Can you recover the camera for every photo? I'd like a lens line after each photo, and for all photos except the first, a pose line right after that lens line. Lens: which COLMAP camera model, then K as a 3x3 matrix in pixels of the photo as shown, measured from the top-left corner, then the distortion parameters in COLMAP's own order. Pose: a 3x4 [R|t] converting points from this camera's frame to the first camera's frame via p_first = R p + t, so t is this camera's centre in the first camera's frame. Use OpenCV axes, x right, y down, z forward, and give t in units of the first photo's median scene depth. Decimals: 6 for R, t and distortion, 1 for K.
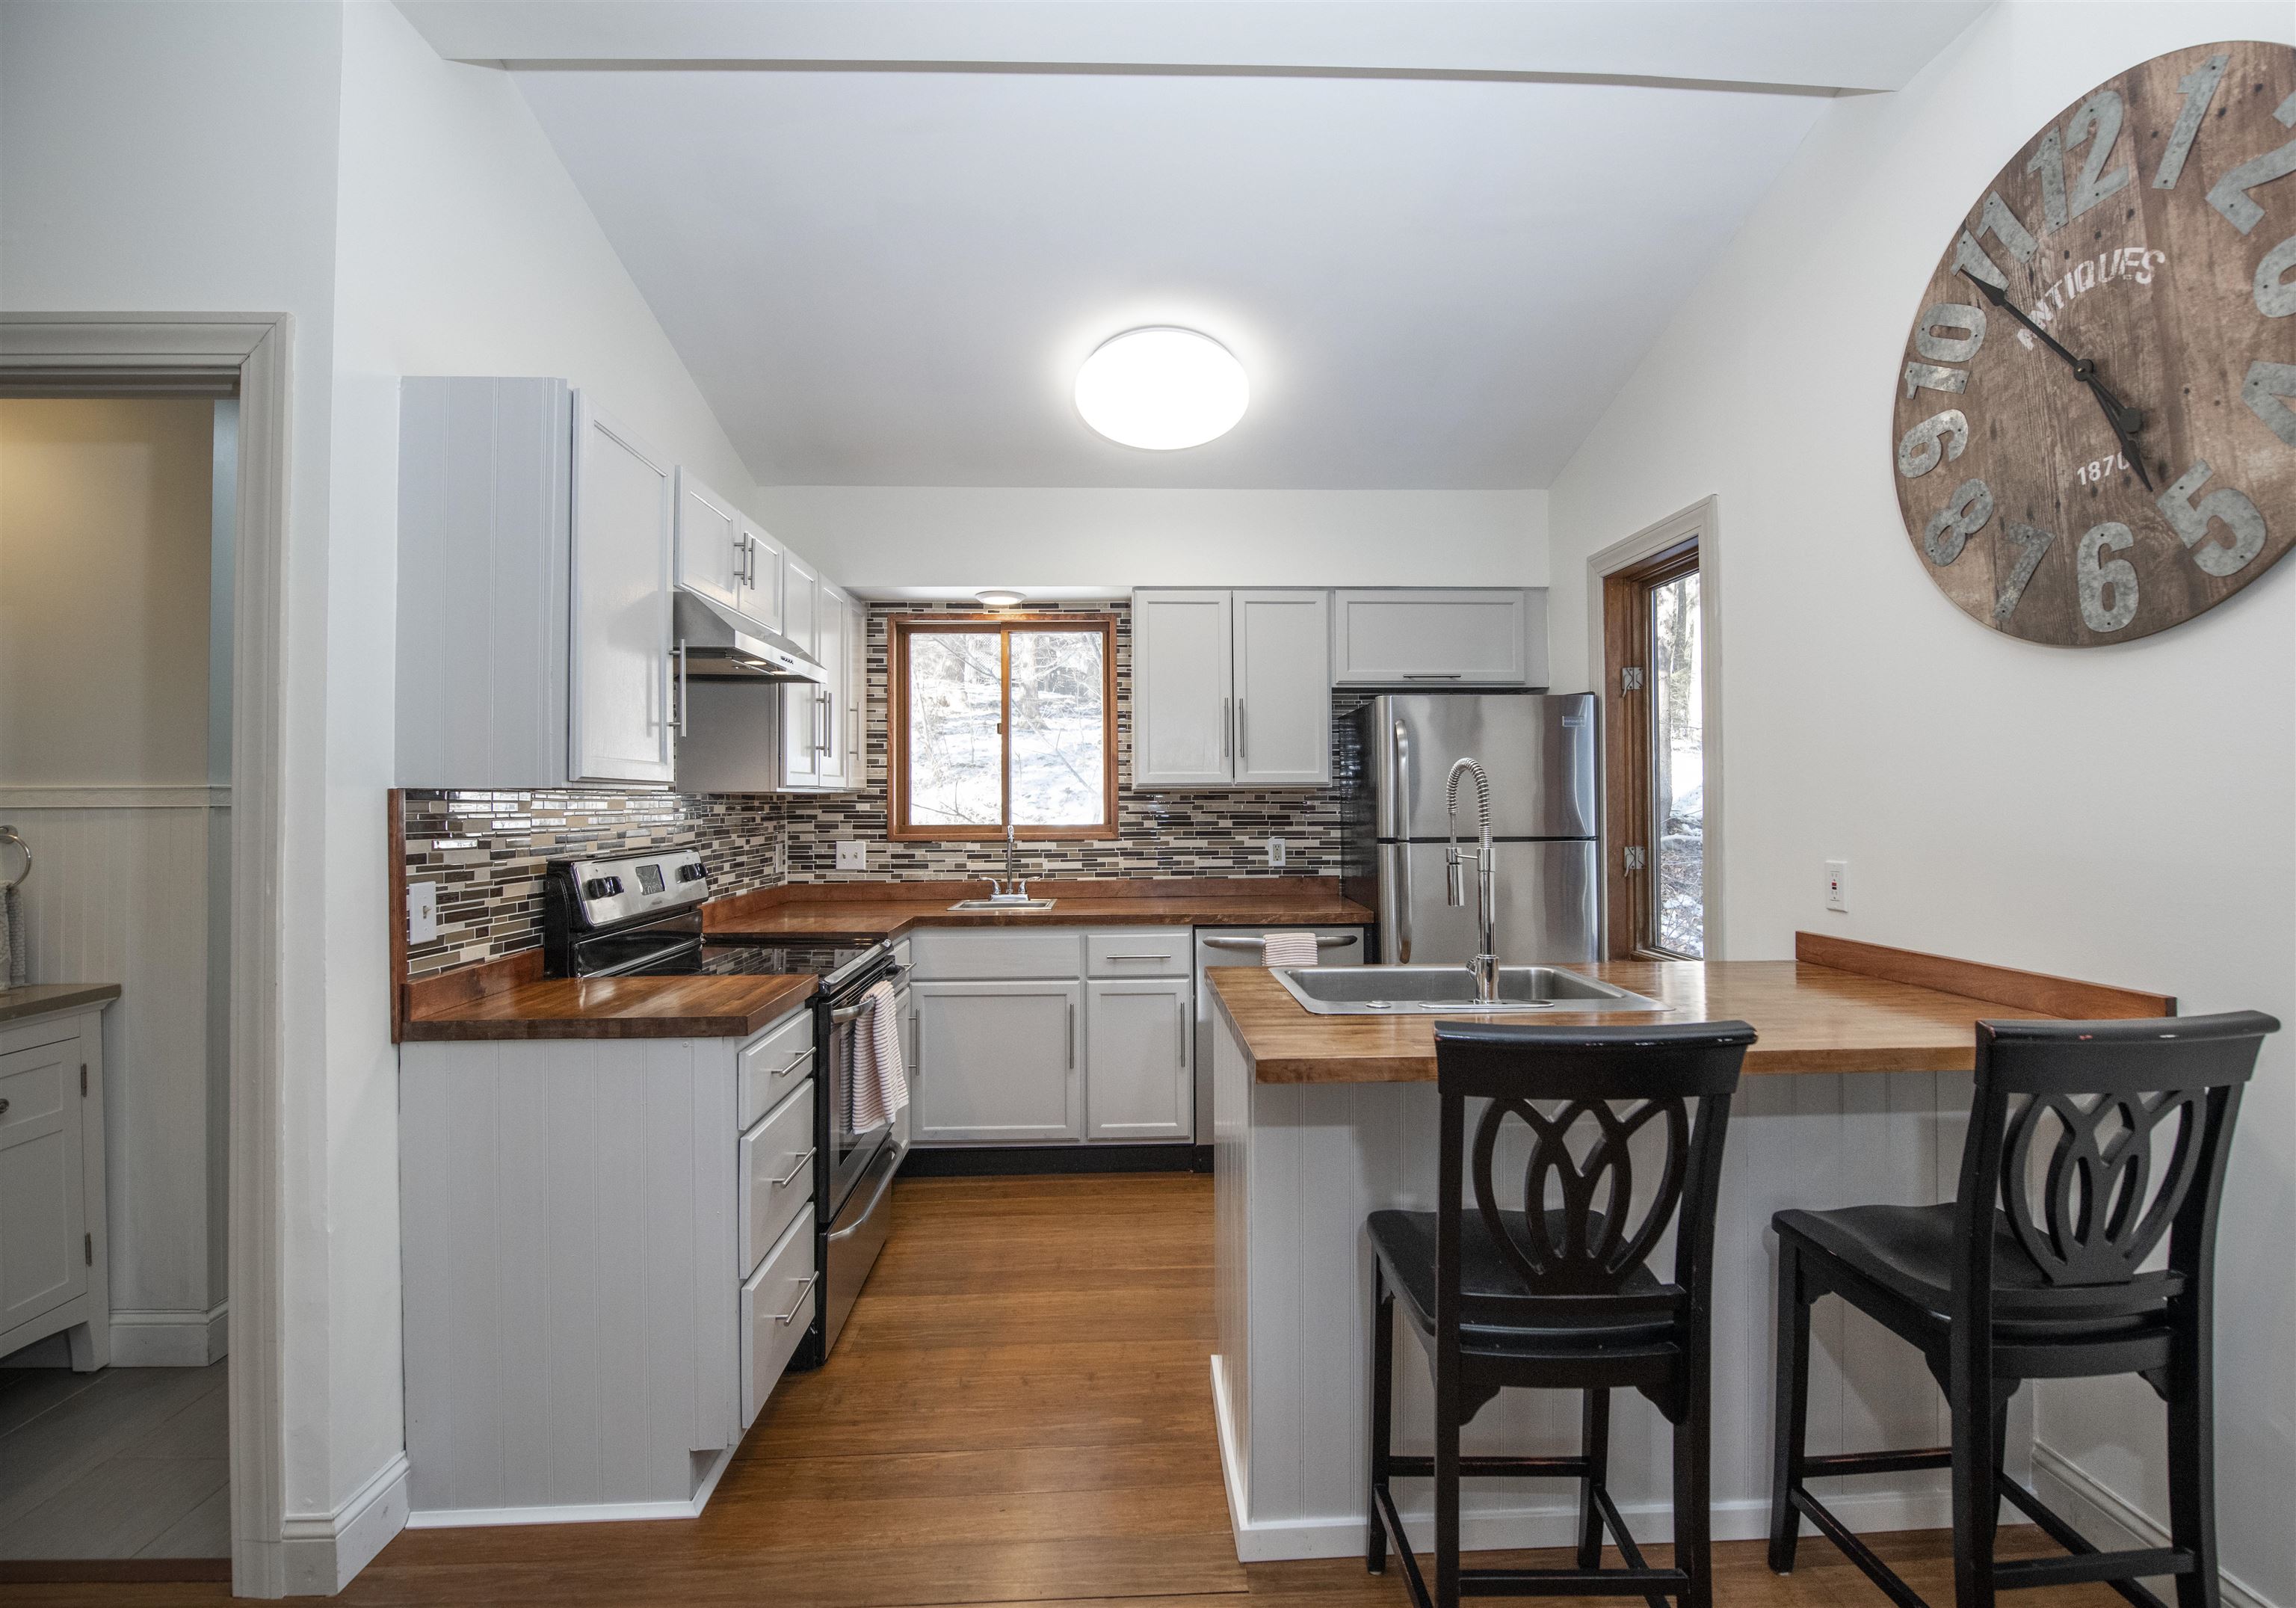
lens RADIAL K [[1048.6, 0, 1177.0], [0, 1048.6, 787.8], [0, 0, 1]] dist [-0.017016, -0.000749]
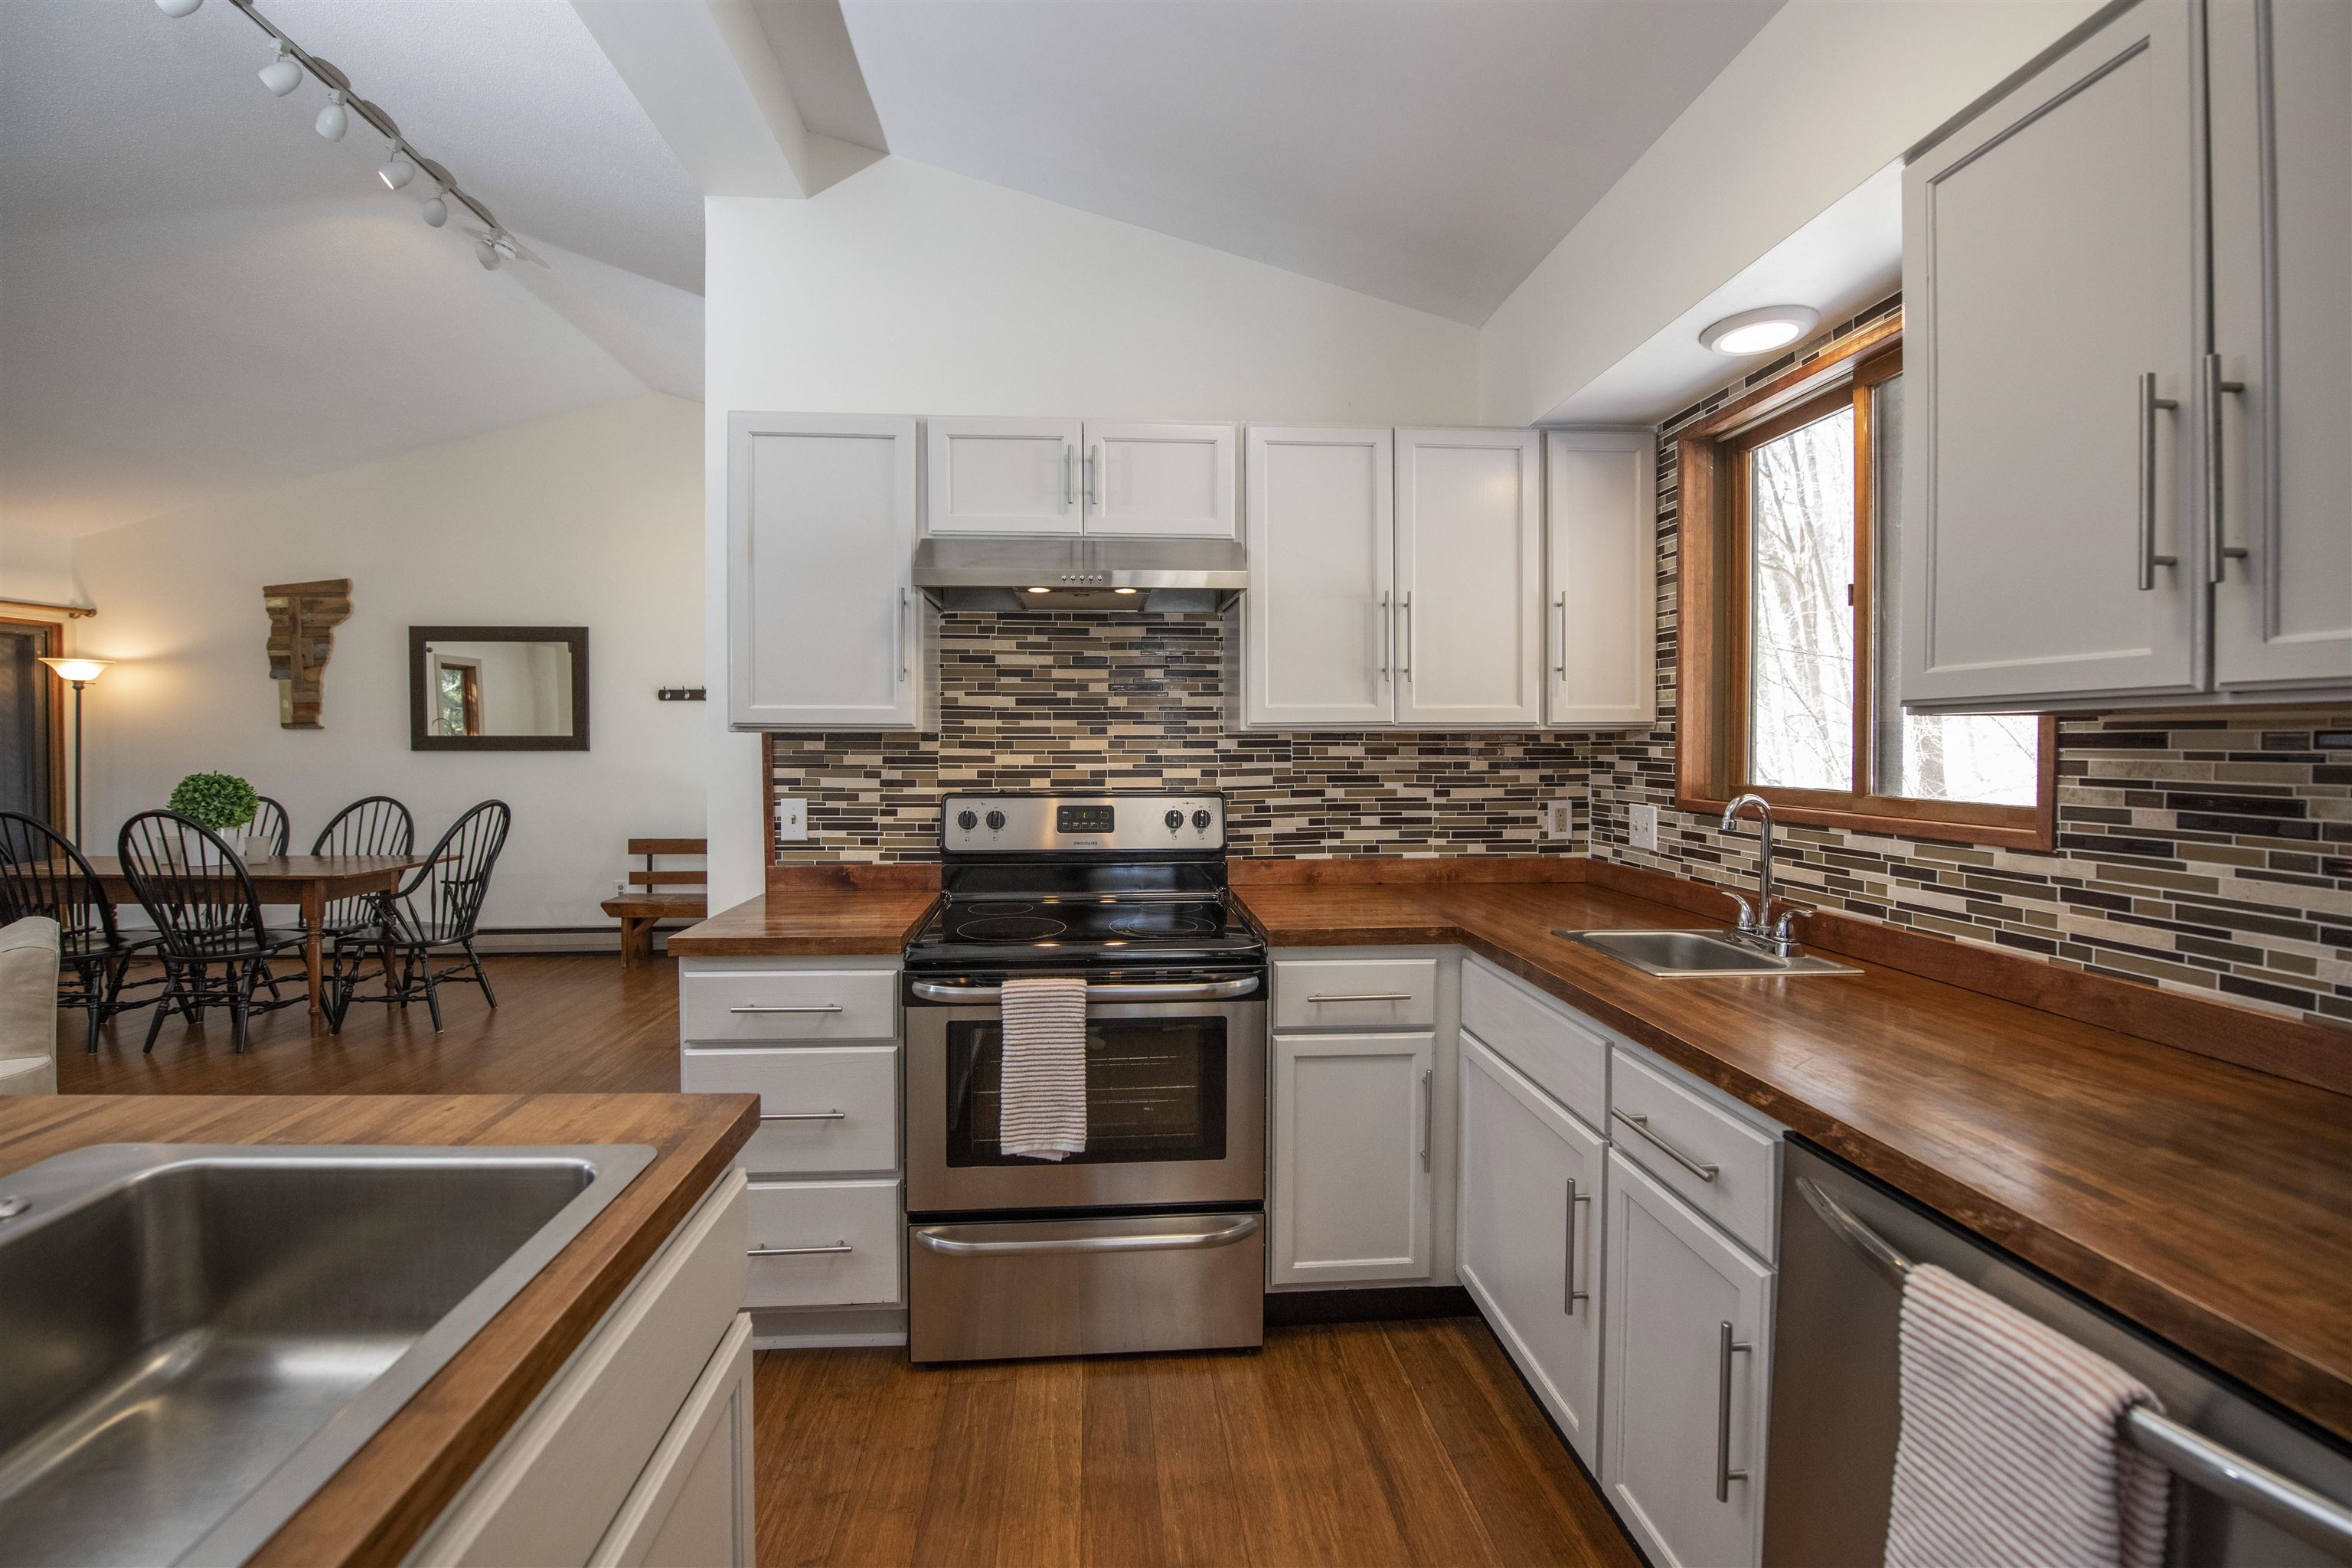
lens RADIAL K [[952.3, 0, 1113.5], [0, 952.3, 752.8], [0, 0, 1]] dist [-0.014366, -0.001990]
pose [[0.004982, 0.018986, -0.999807, 0.321736], [0.011102, 0.999757, 0.019040, 0.004990], [0.999926, -0.011195, 0.004770, 0.800315]]
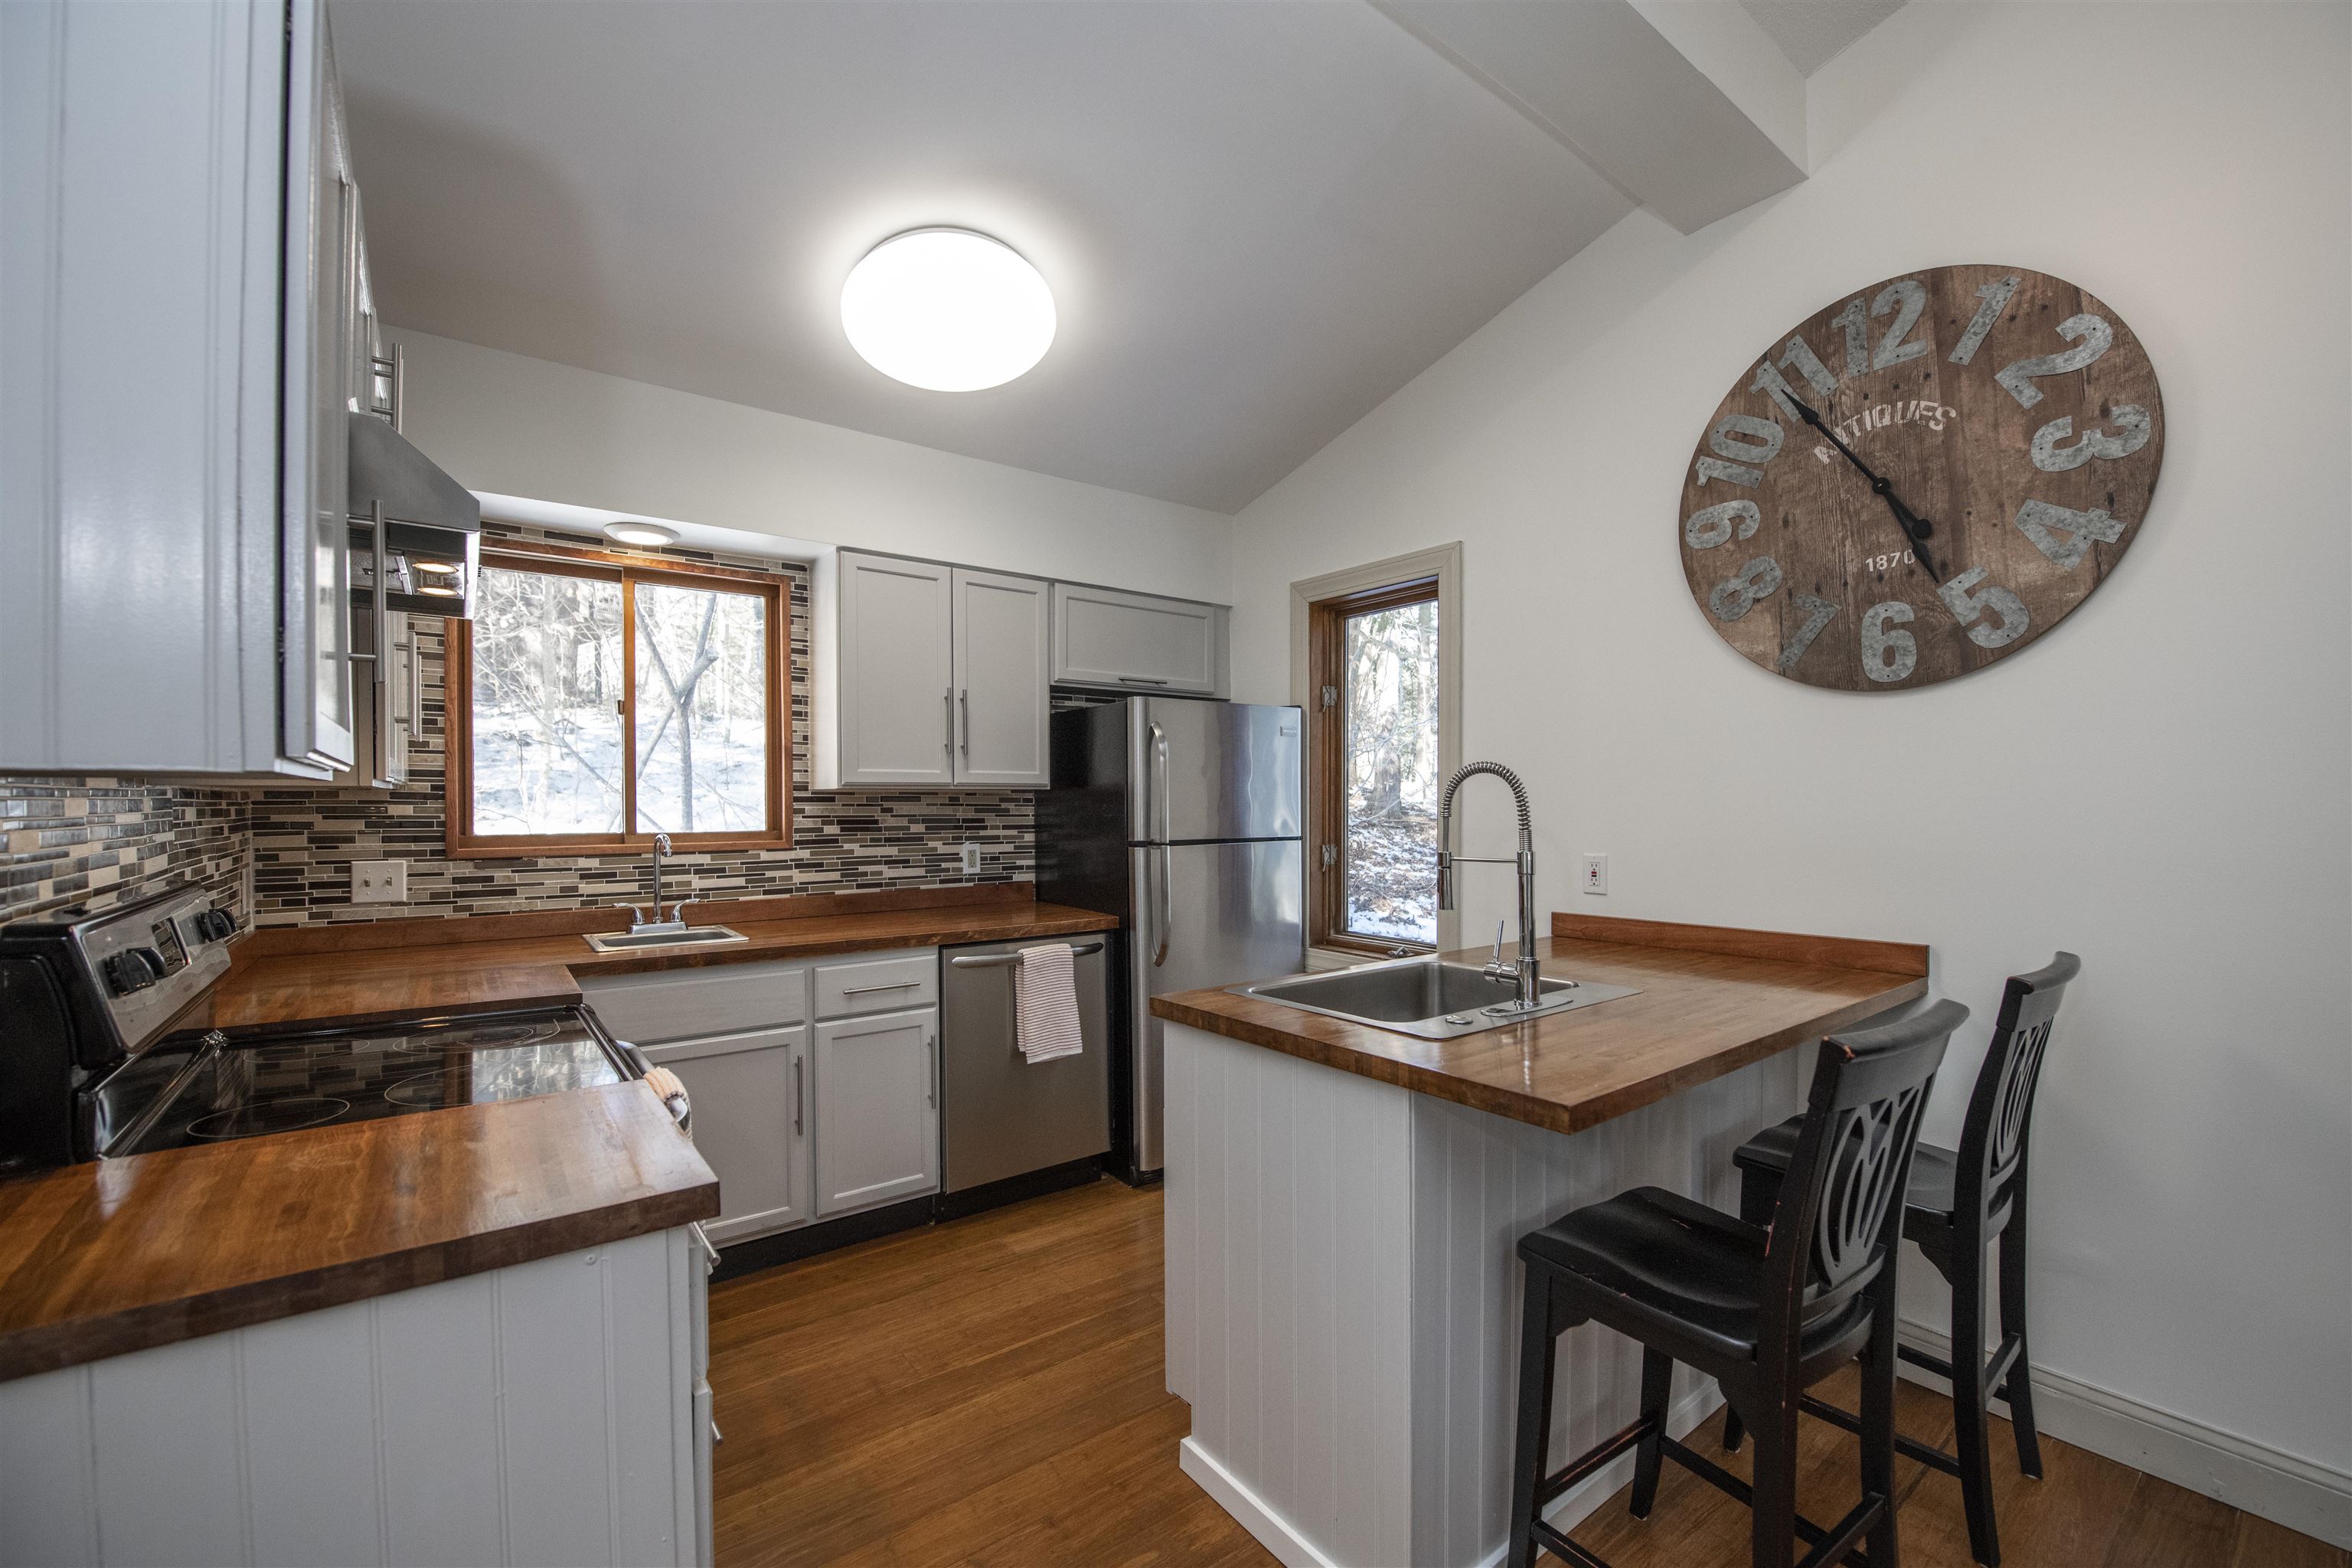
lens RADIAL K [[952.3, 0, 1193.6], [0, 952.3, 815.1], [0, 0, 1]] dist [-0.014366, -0.001990]
pose [[0.821045, -0.003619, 0.570852, -0.269382], [-0.010269, 0.999724, 0.021107, 0.003767], [-0.570771, -0.023192, 0.820782, 0.236703]]
